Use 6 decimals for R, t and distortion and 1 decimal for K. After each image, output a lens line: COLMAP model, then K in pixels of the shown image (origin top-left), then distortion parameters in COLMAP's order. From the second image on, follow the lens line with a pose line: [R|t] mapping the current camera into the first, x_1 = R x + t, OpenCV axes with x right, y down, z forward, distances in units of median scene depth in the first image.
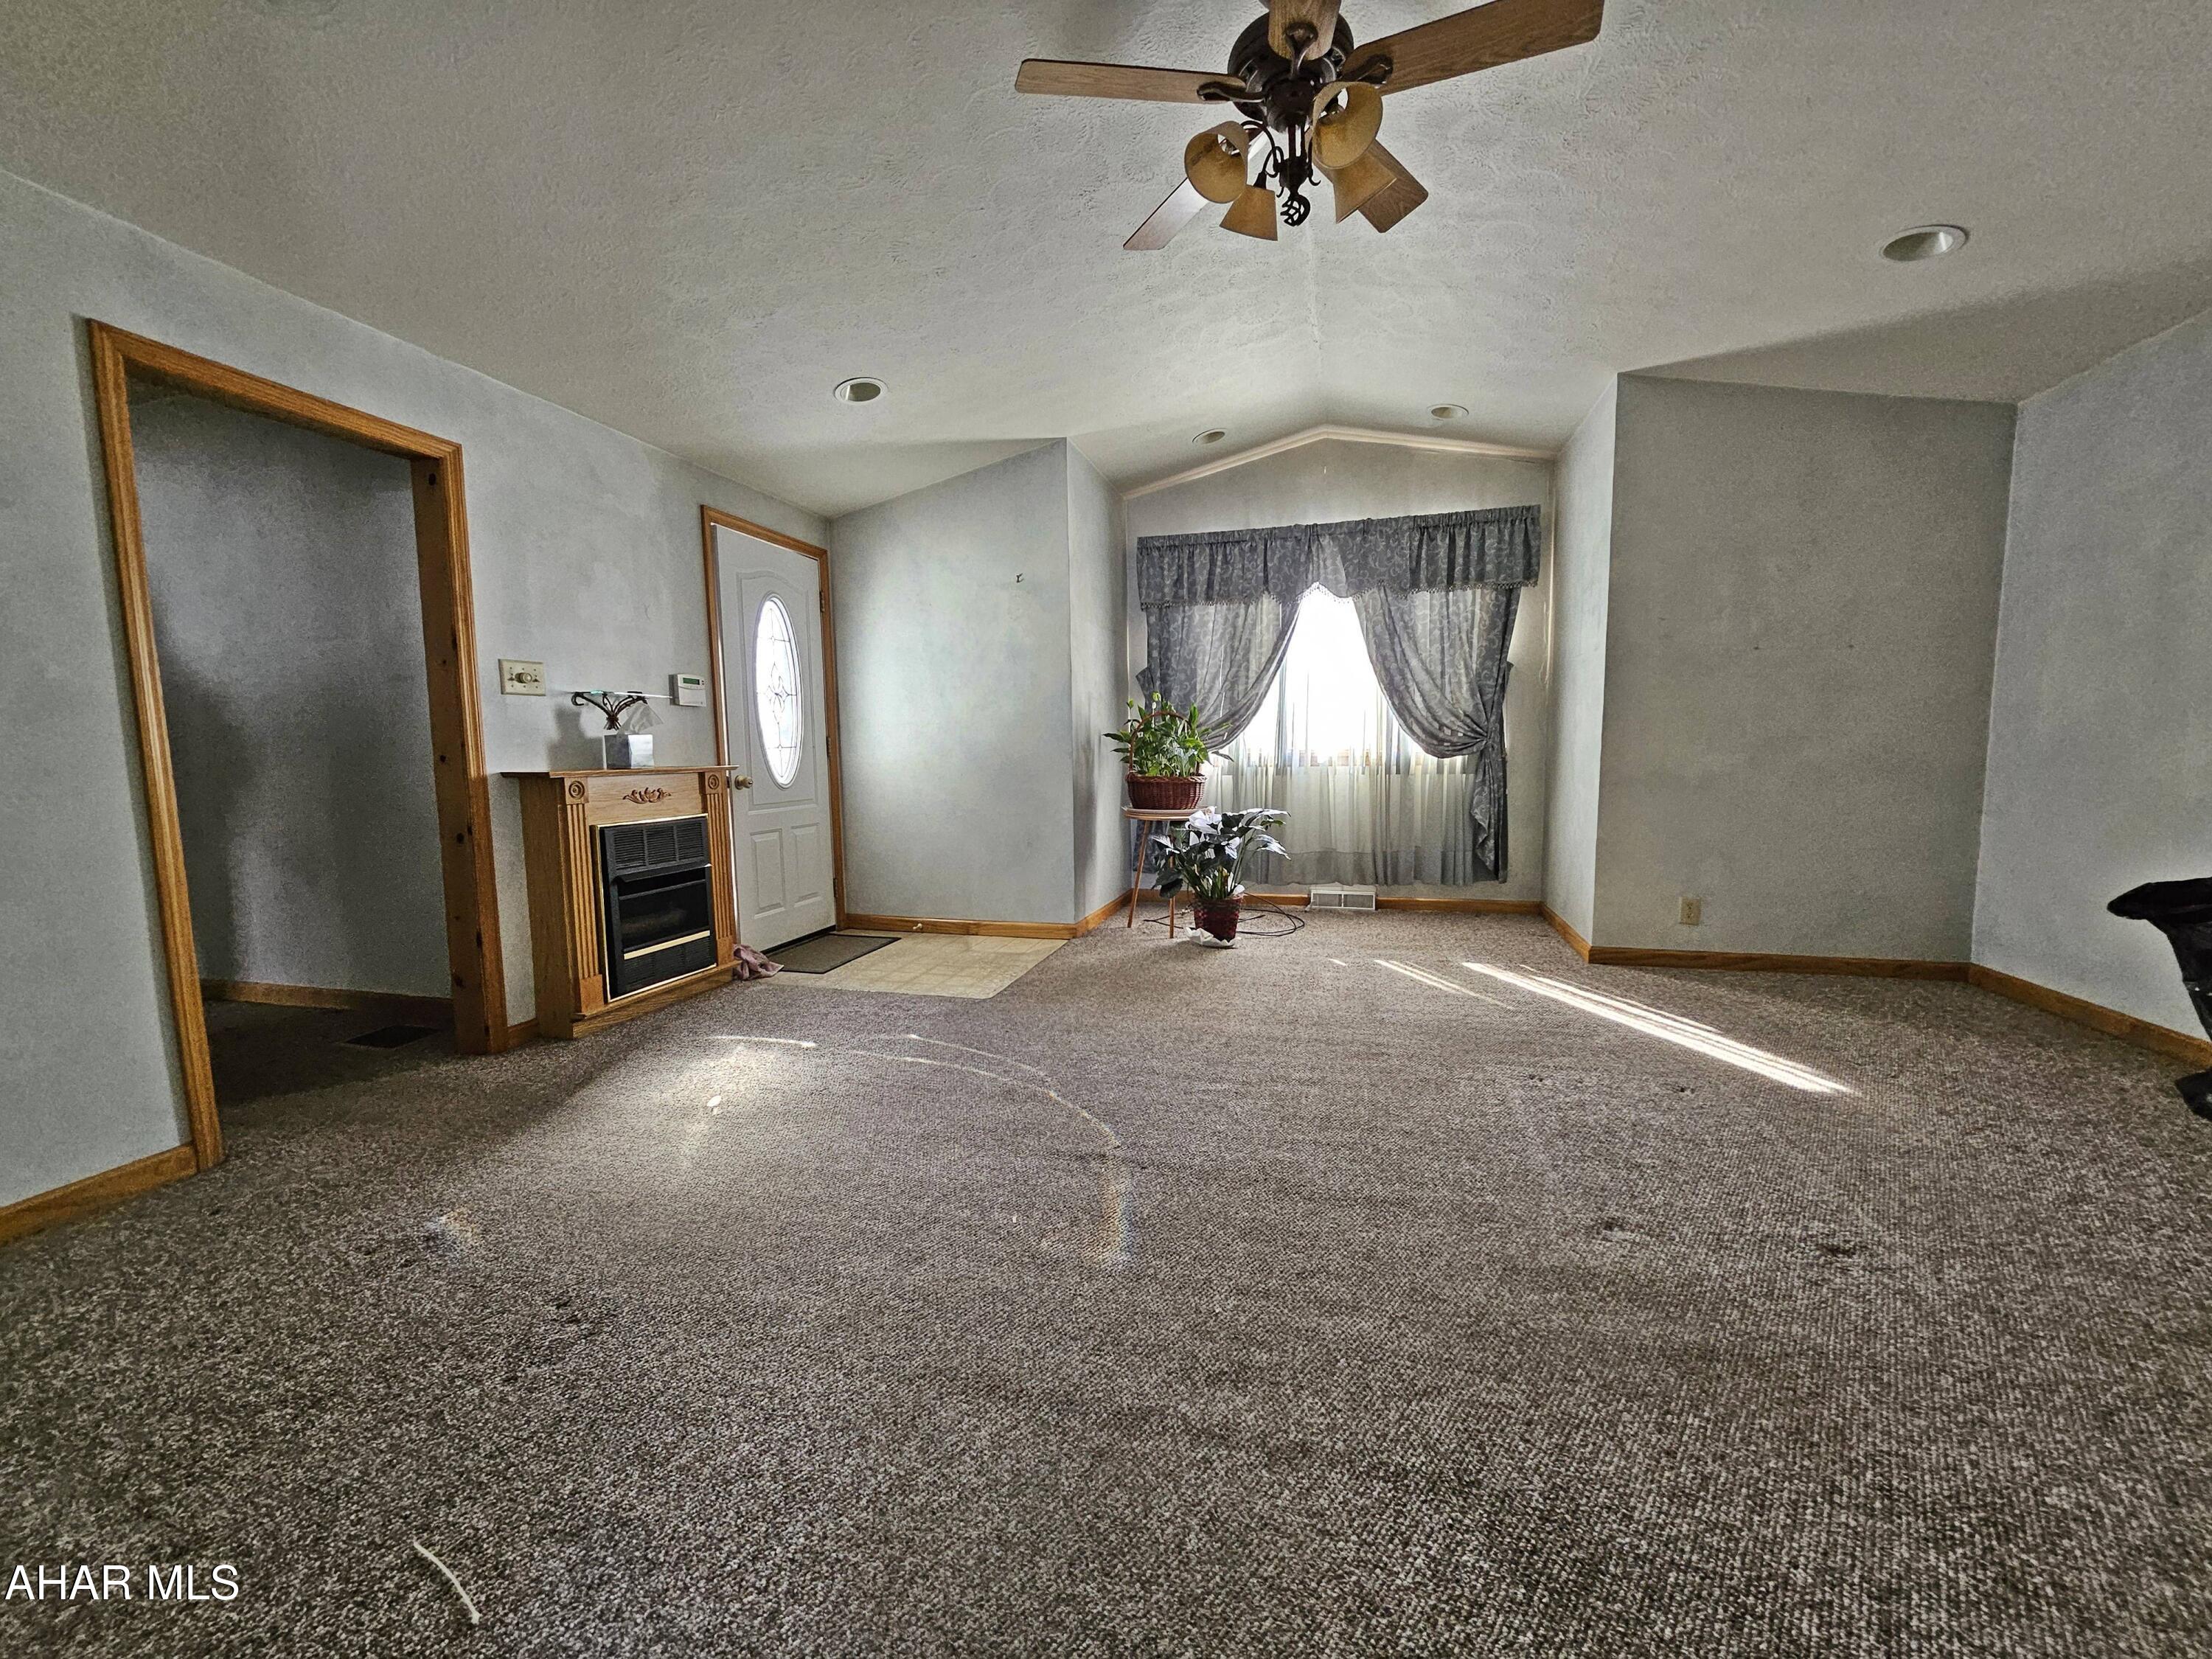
lens RADIAL K [[871.7, 0, 1114.6], [0, 871.7, 838.2], [0, 0, 1]] dist [0.004646, -0.000196]
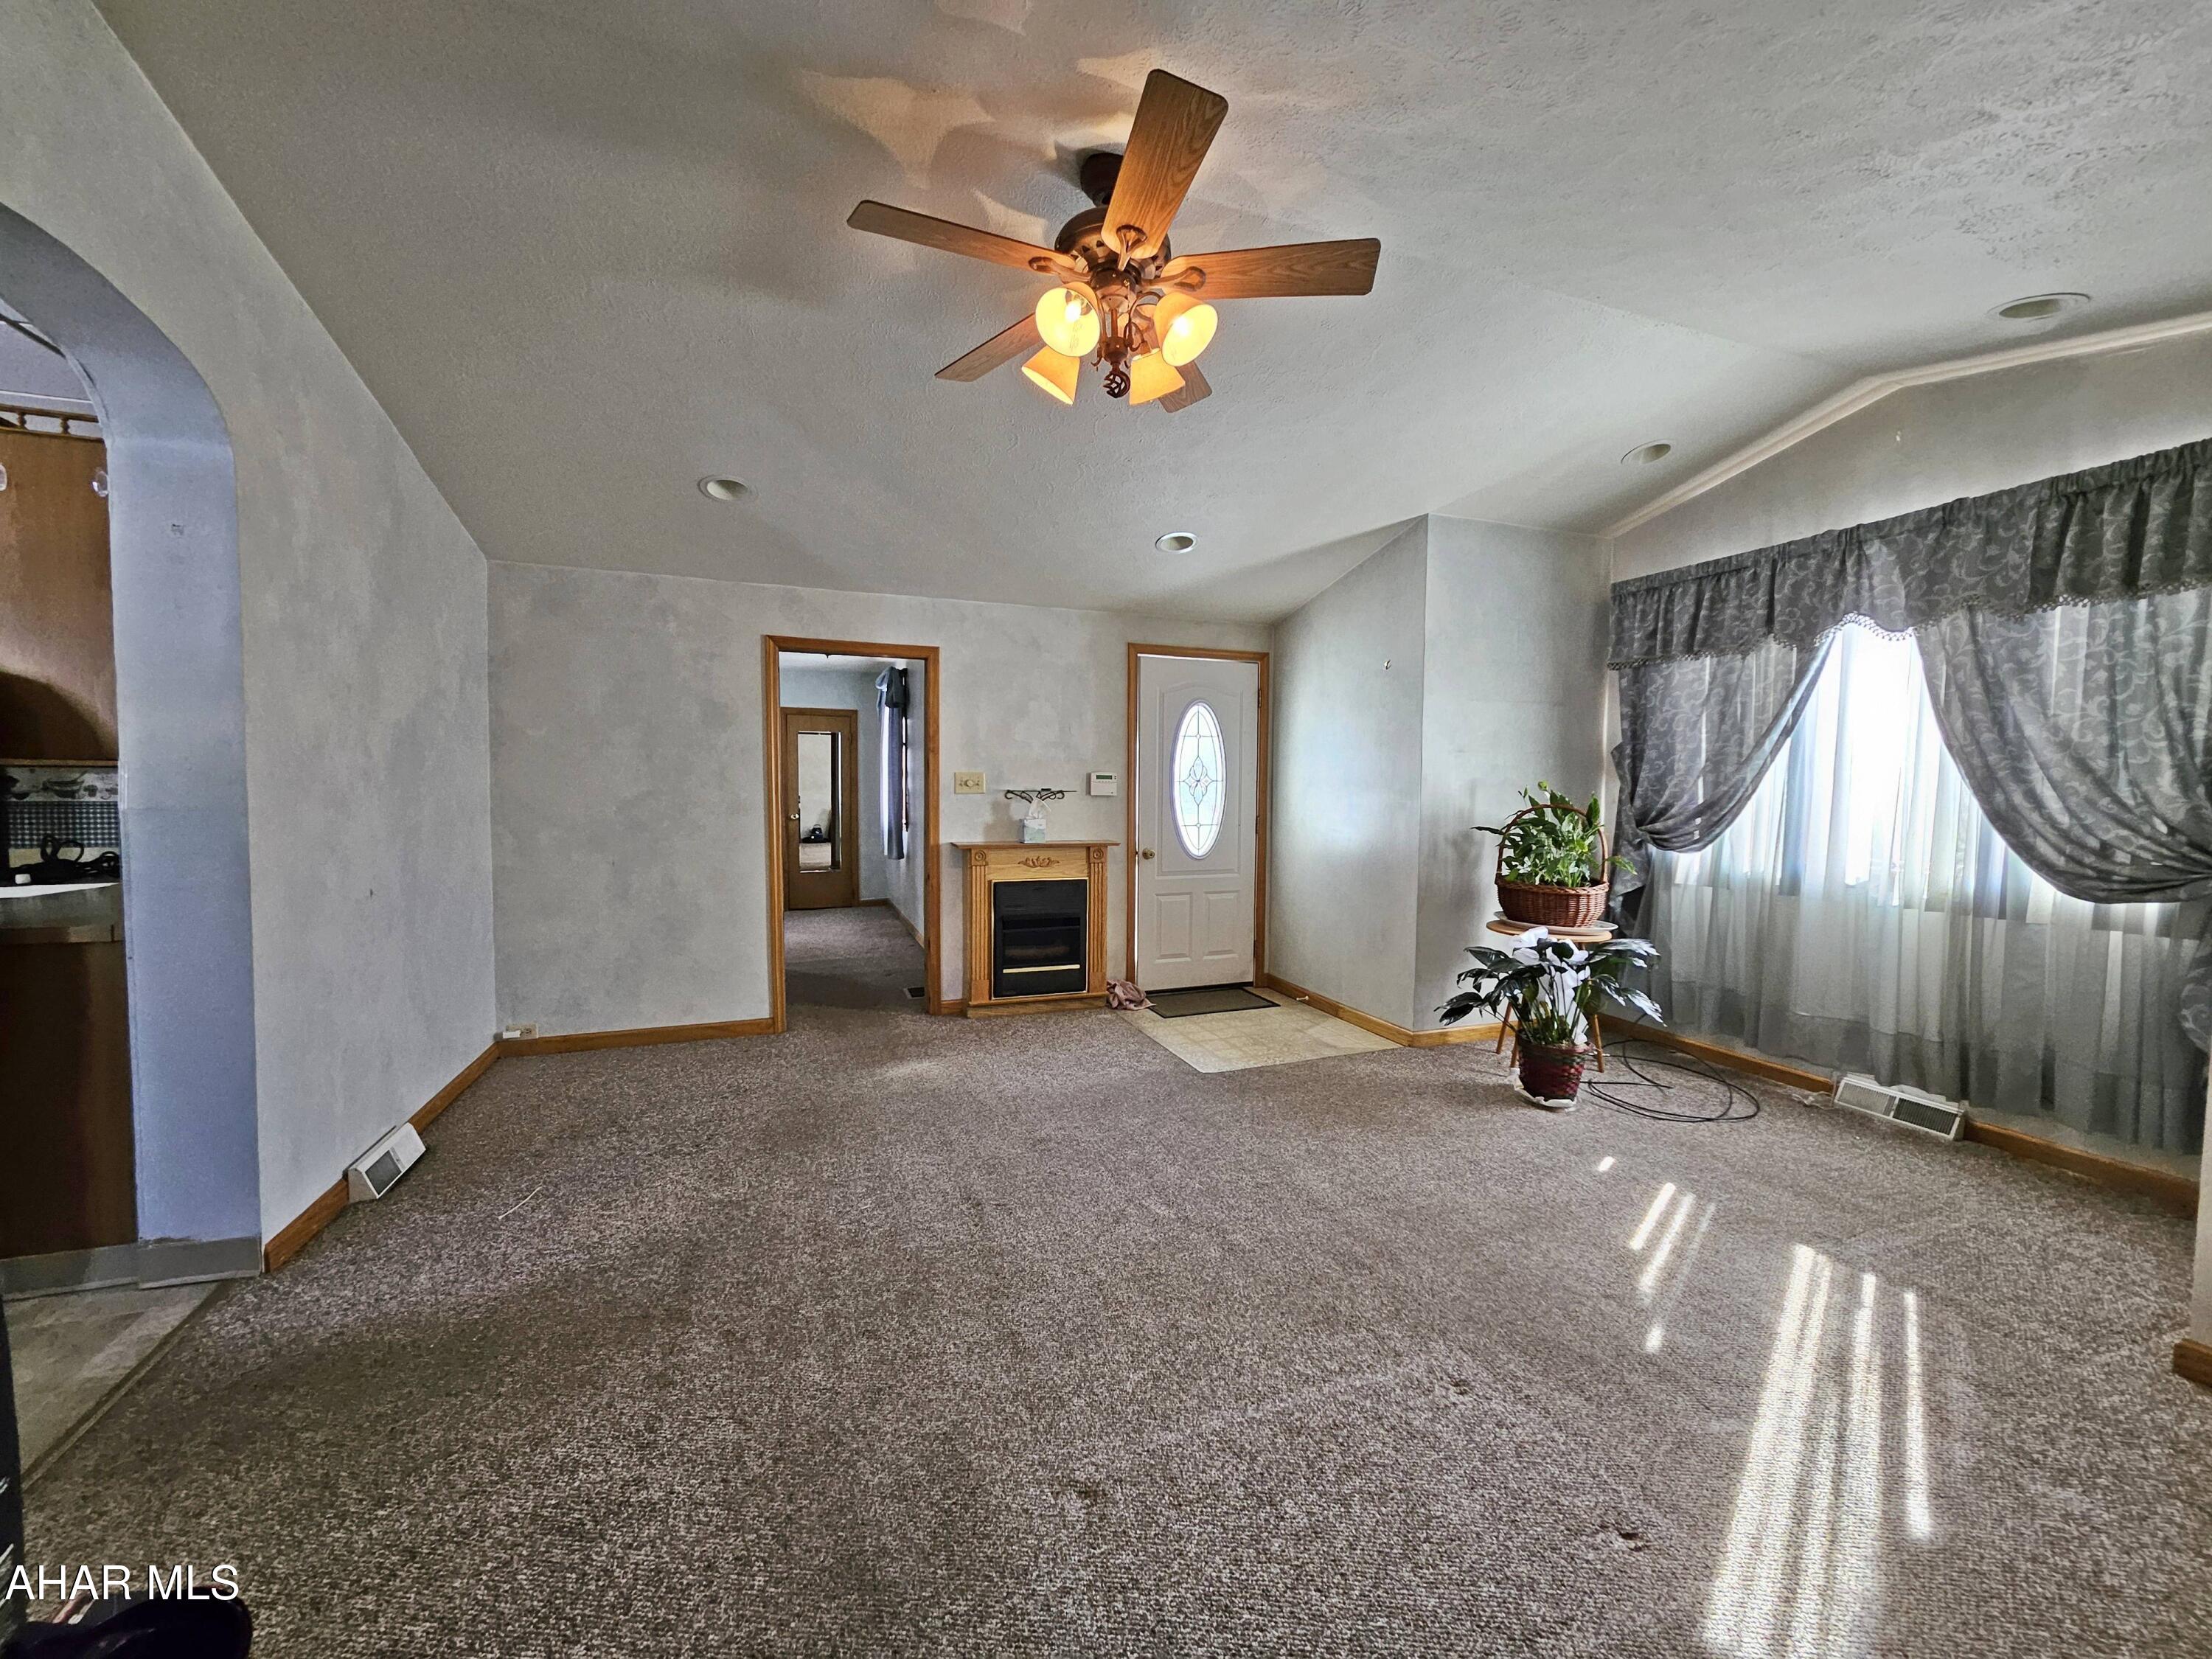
lens RADIAL K [[871.7, 0, 1114.6], [0, 871.7, 838.2], [0, 0, 1]] dist [0.004646, -0.000196]
pose [[0.583860, 0.066490, -0.809127, 0.524574], [-0.098132, 0.995113, 0.010962, -0.088232], [0.805902, 0.073001, 0.587531, 0.200877]]
